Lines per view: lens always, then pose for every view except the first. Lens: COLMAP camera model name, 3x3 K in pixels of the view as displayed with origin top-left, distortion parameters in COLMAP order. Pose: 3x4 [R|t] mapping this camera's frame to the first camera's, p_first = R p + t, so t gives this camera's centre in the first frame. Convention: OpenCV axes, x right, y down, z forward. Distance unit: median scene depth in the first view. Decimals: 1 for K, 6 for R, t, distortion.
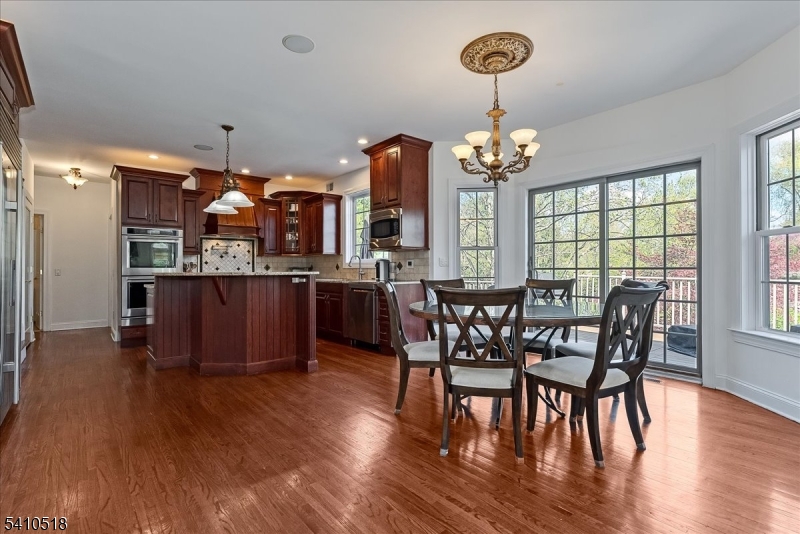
lens RADIAL K [[382.7, 0, 401.9], [0, 382.7, 266.7], [0, 0, 1]] dist [-0.009765, -0.000022]
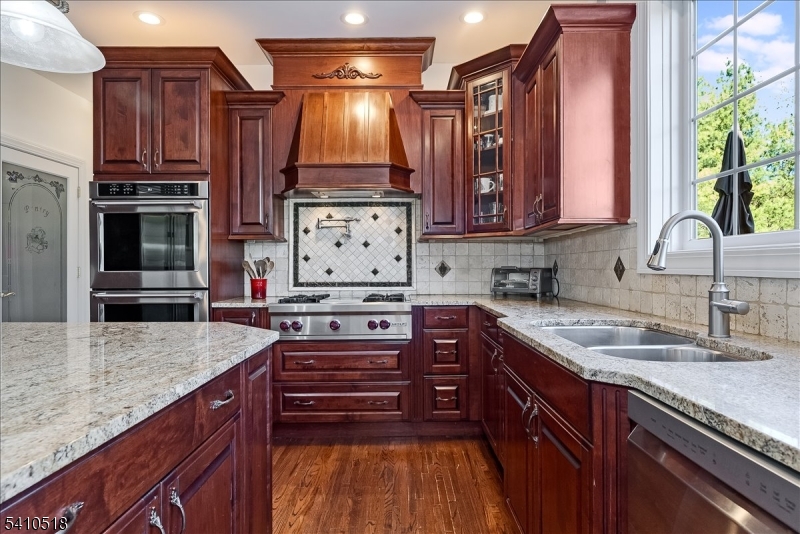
lens RADIAL K [[462.8, 0, 405.5], [0, 462.8, 264.9], [0, 0, 1]] dist [0.000963, 0.001455]
pose [[0.770130, -0.000760, -0.637886, -0.084370], [0.004332, 0.999982, 0.004038, -0.005074], [0.637872, -0.005873, 0.770120, 0.752180]]
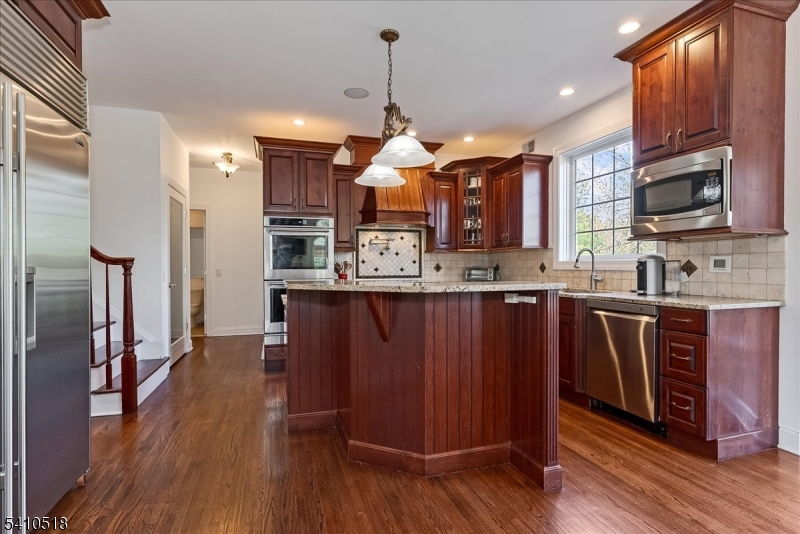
lens RADIAL K [[405.8, 0, 401.5], [0, 405.8, 269.9], [0, 0, 1]] dist [-0.005090, 0.000008]
pose [[0.924160, 0.004781, -0.381977, -0.151347], [0.002272, 0.999835, 0.018012, -0.009707], [0.382000, -0.017513, 0.923996, 0.320194]]
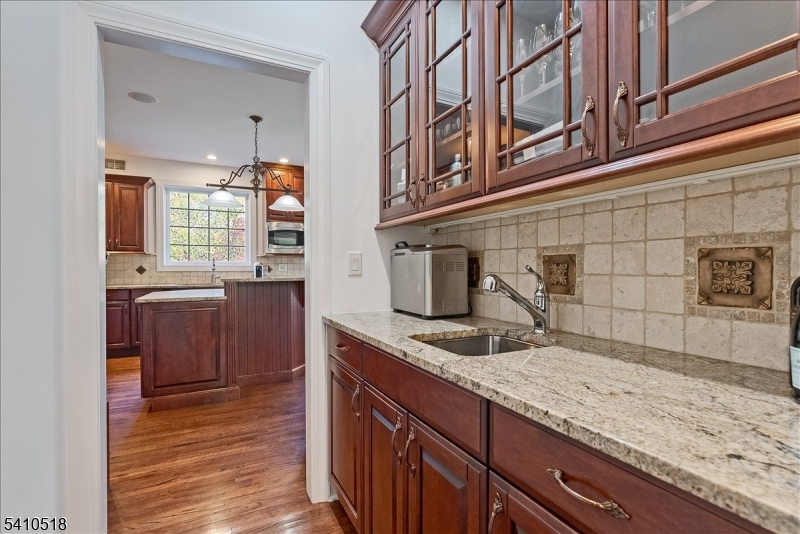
lens RADIAL K [[382.7, 0, 399.6], [0, 382.7, 269.3], [0, 0, 1]] dist [-0.009765, -0.000022]
pose [[0.233356, -0.003534, 0.972385, -0.974454], [-0.001975, 0.999990, 0.004109, -0.007083], [-0.972389, -0.002879, 0.233347, 0.343594]]
